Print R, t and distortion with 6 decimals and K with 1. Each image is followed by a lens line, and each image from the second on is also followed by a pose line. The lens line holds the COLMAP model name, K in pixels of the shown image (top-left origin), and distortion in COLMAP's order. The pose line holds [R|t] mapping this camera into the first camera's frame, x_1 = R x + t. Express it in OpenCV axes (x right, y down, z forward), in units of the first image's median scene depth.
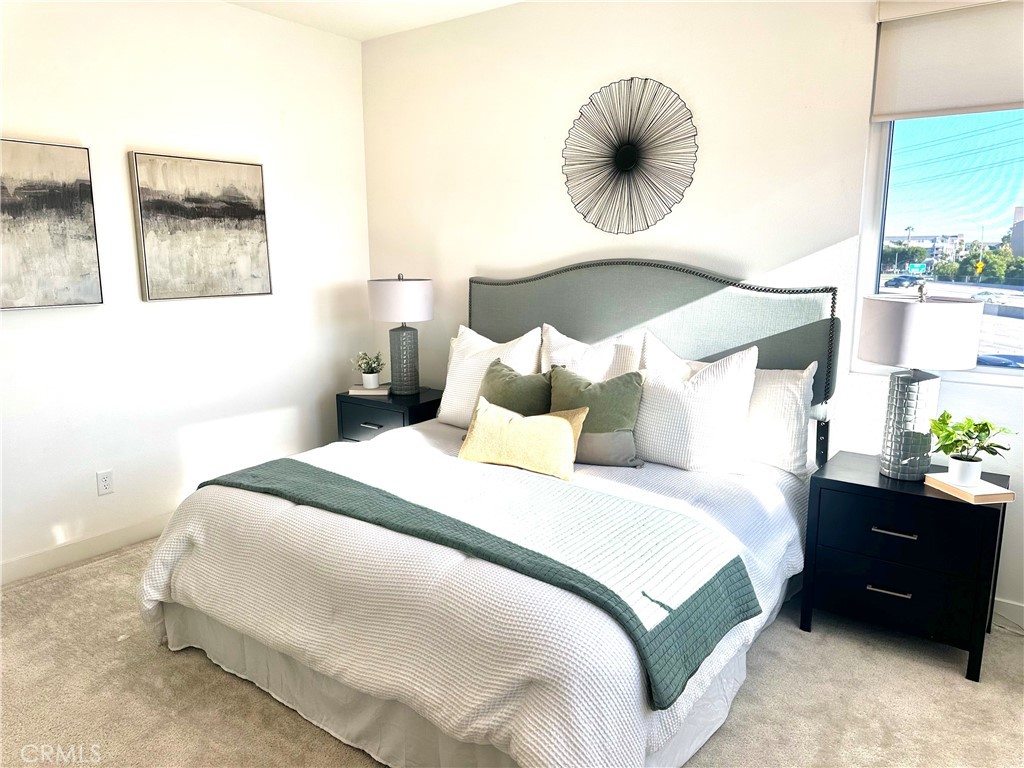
lens RADIAL K [[714.8, 0, 512.0], [0, 714.8, 384.0], [0, 0, 1]] dist [0.003797, -0.079130]
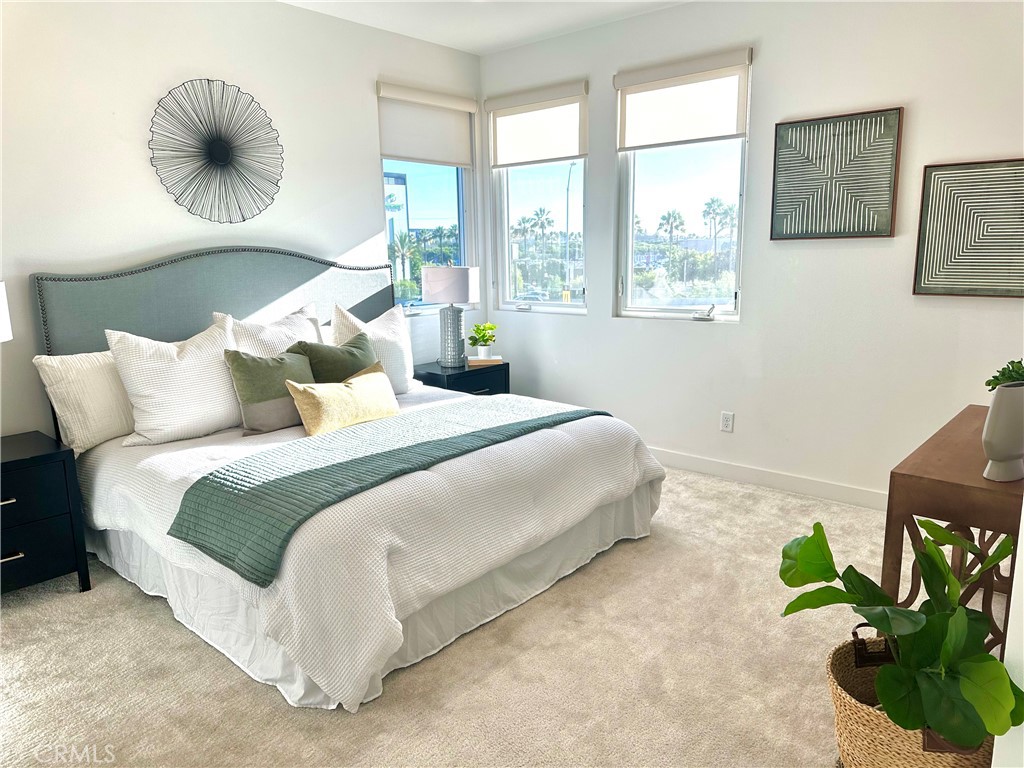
lens RADIAL K [[714.8, 0, 512.0], [0, 714.8, 384.0], [0, 0, 1]] dist [0.003797, -0.079130]
pose [[0.078032, -0.182773, 0.980054, -0.982354], [0.171670, 0.970831, 0.167384, -0.086987], [-0.982059, 0.155184, 0.107133, 0.539010]]
